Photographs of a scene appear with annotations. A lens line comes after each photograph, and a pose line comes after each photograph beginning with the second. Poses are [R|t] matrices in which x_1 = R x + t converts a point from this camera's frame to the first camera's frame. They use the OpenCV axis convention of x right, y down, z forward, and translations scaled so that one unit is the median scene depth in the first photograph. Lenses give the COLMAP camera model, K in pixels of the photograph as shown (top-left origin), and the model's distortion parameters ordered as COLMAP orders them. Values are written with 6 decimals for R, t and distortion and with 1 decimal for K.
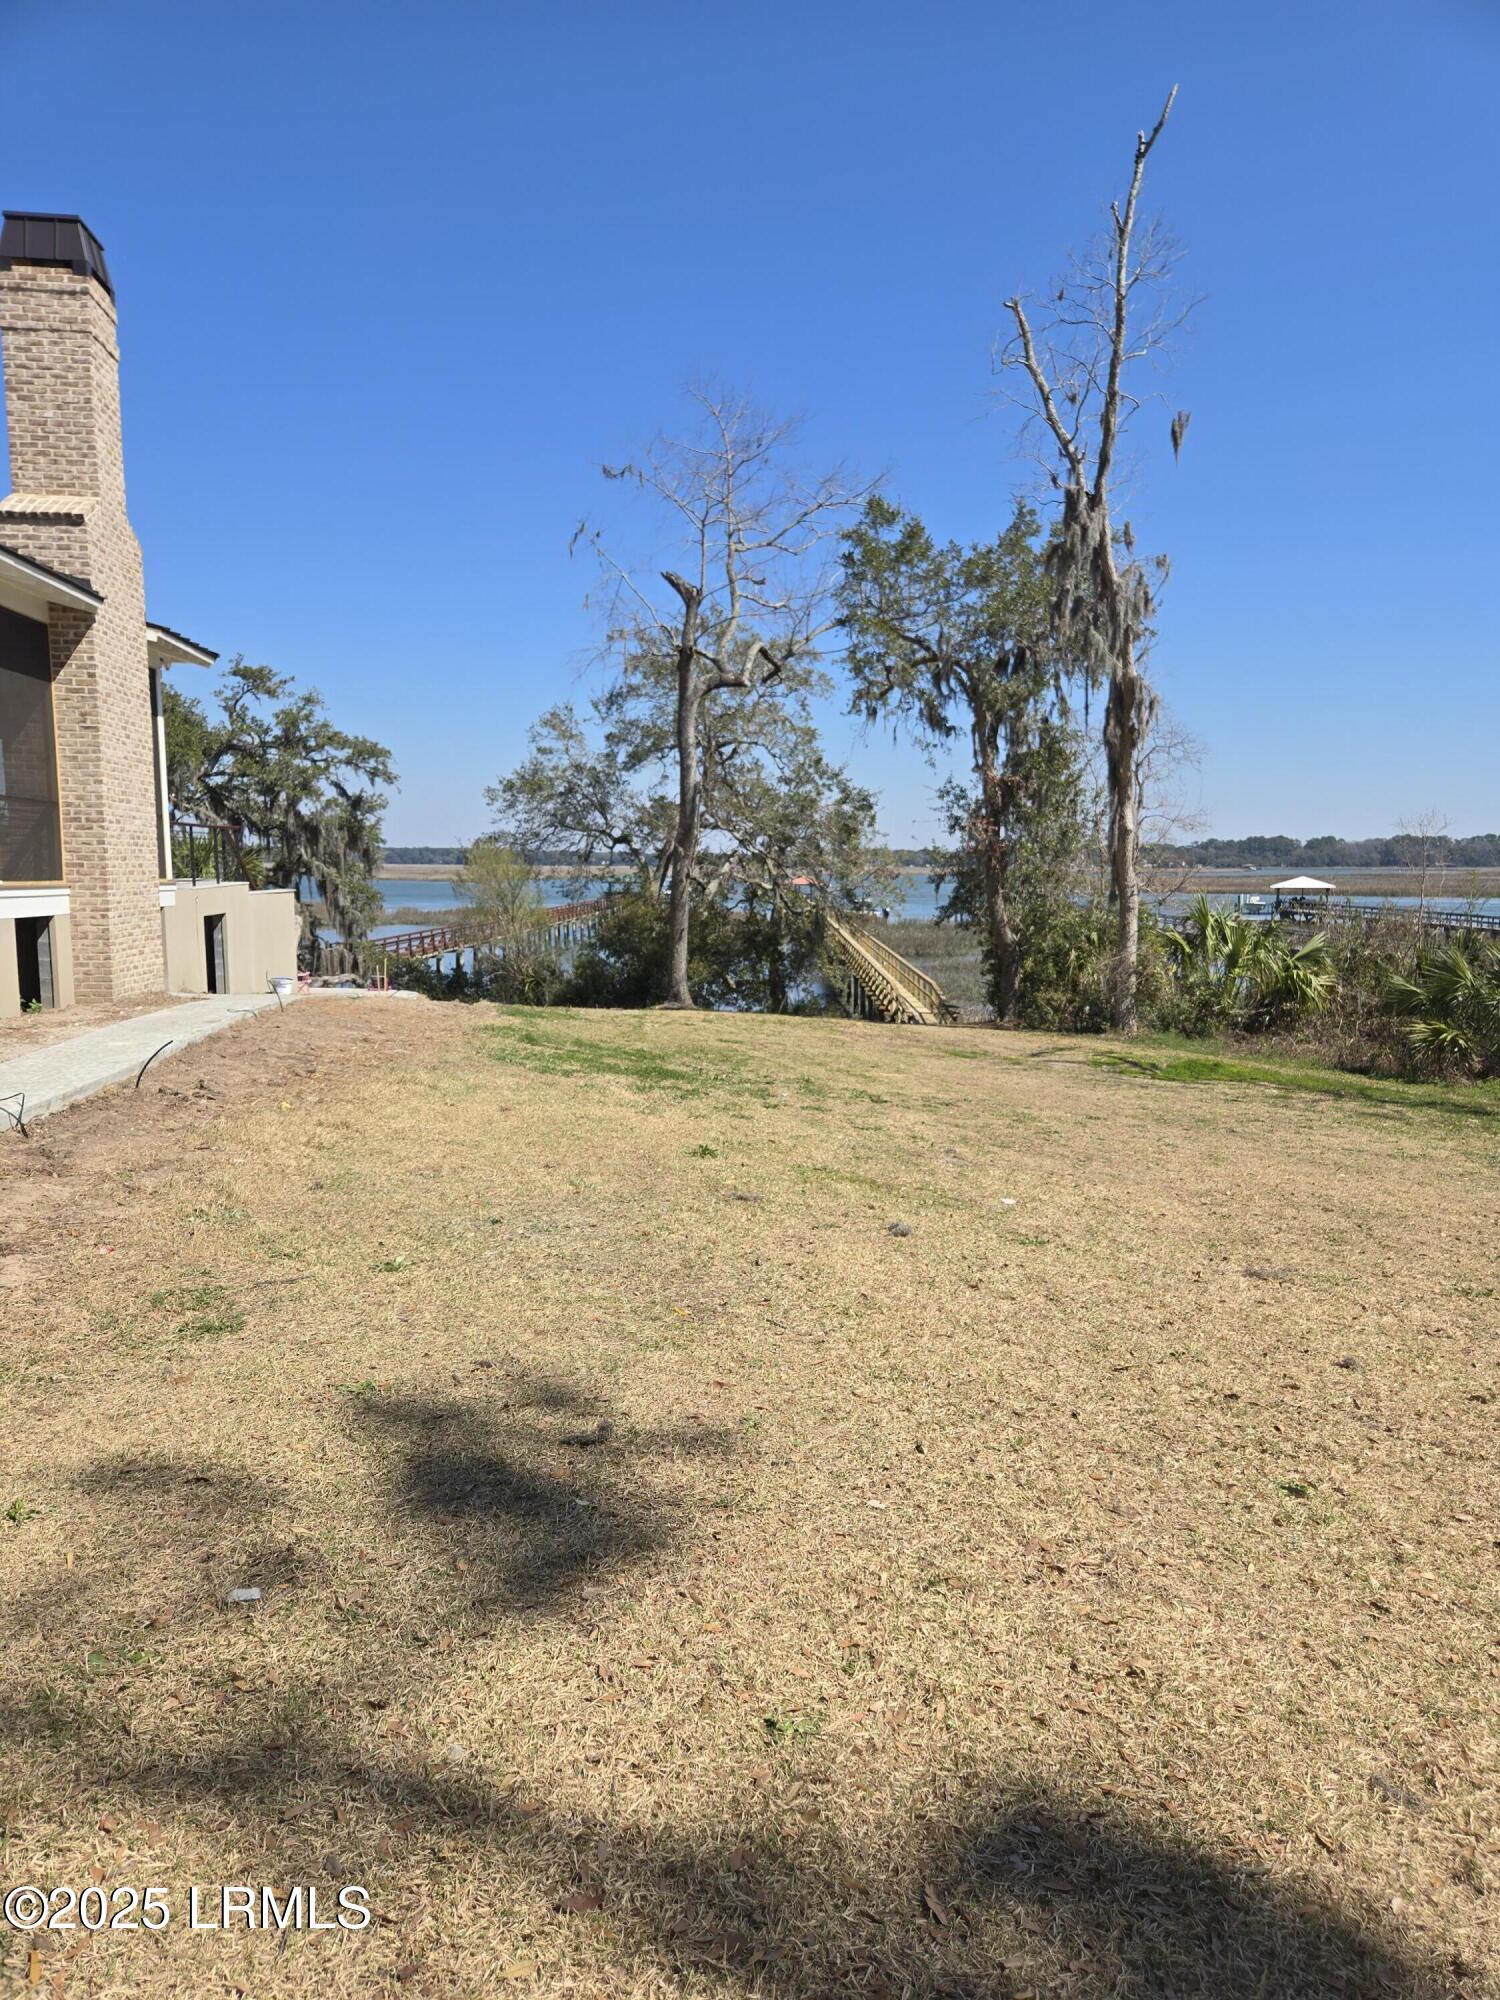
lens RADIAL K [[1322.0, 0, 748.8], [0, 1322.0, 1028.3], [0, 0, 1]] dist [0.051453, -0.016103]
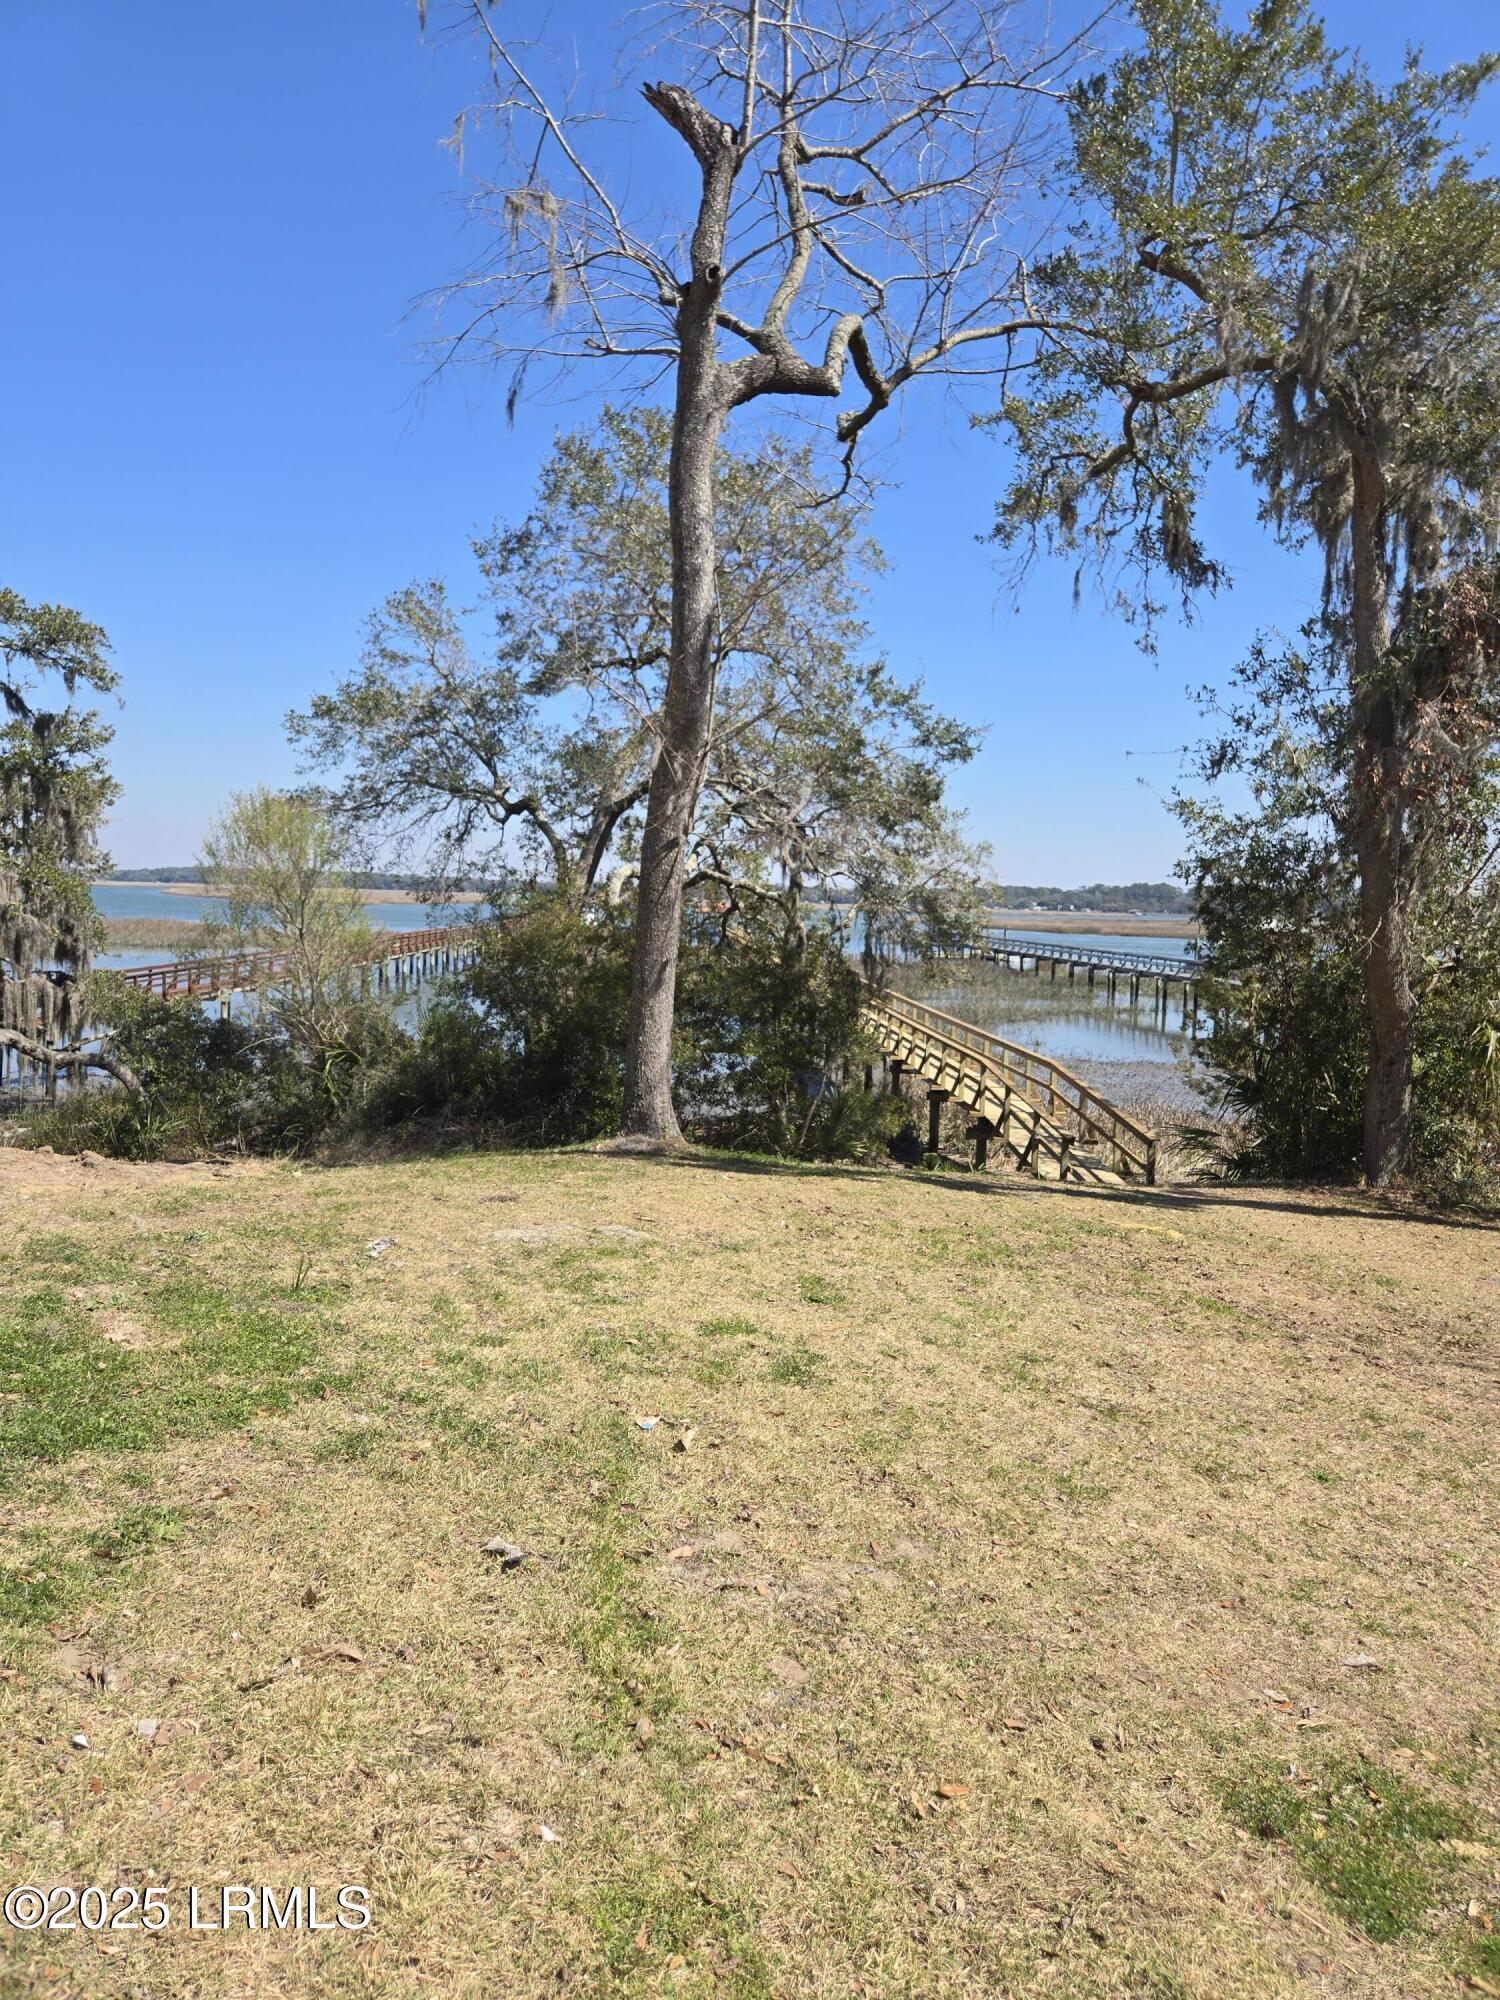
lens RADIAL K [[1322.0, 0, 760.7], [0, 1322.0, 959.0], [0, 0, 1]] dist [0.051453, -0.016103]
pose [[0.995754, 0.022692, 0.089210, -0.047158], [-0.015728, 0.996829, -0.078000, -0.035590], [-0.090697, 0.076266, 0.992954, 0.473074]]
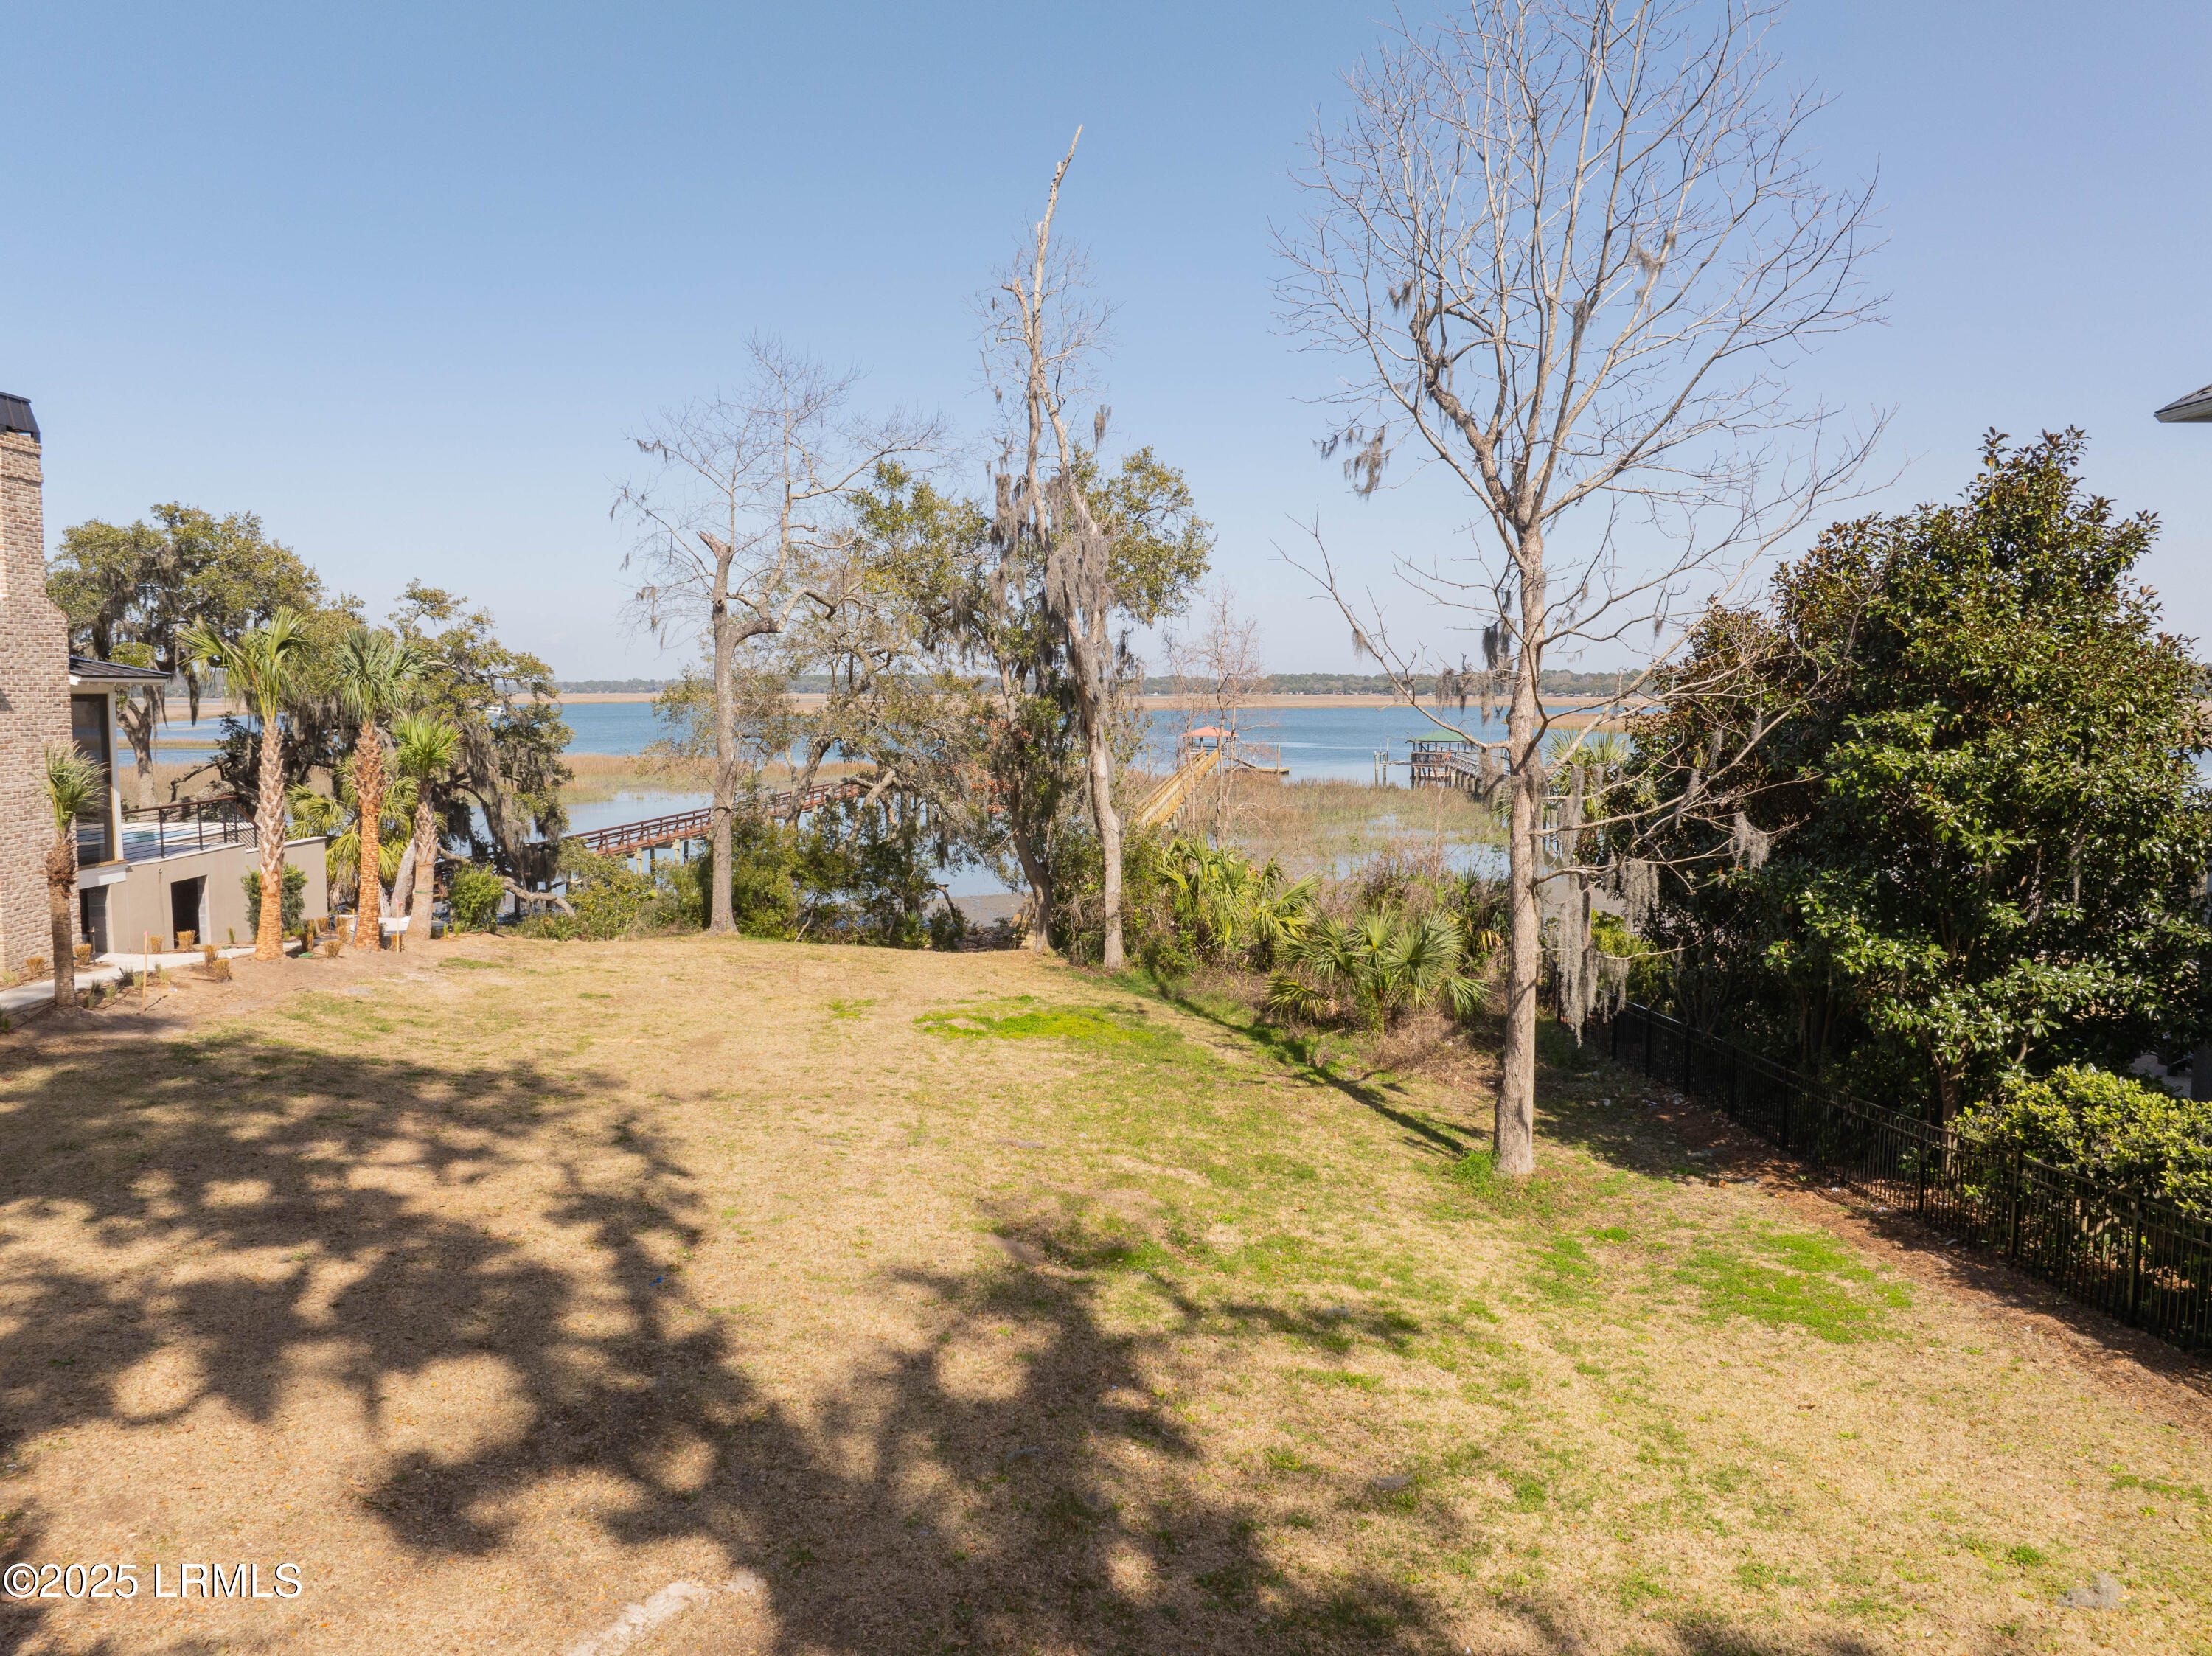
lens RADIAL K [[1557.7, 0, 1116.0], [0, 1557.7, 821.9], [0, 0, 1]] dist [-0.038438, 0.002158]
pose [[0.996059, 0.004288, -0.088590, 0.298240], [-0.008259, 0.998975, -0.044500, -0.042949], [0.088308, 0.045057, 0.995074, -0.161887]]
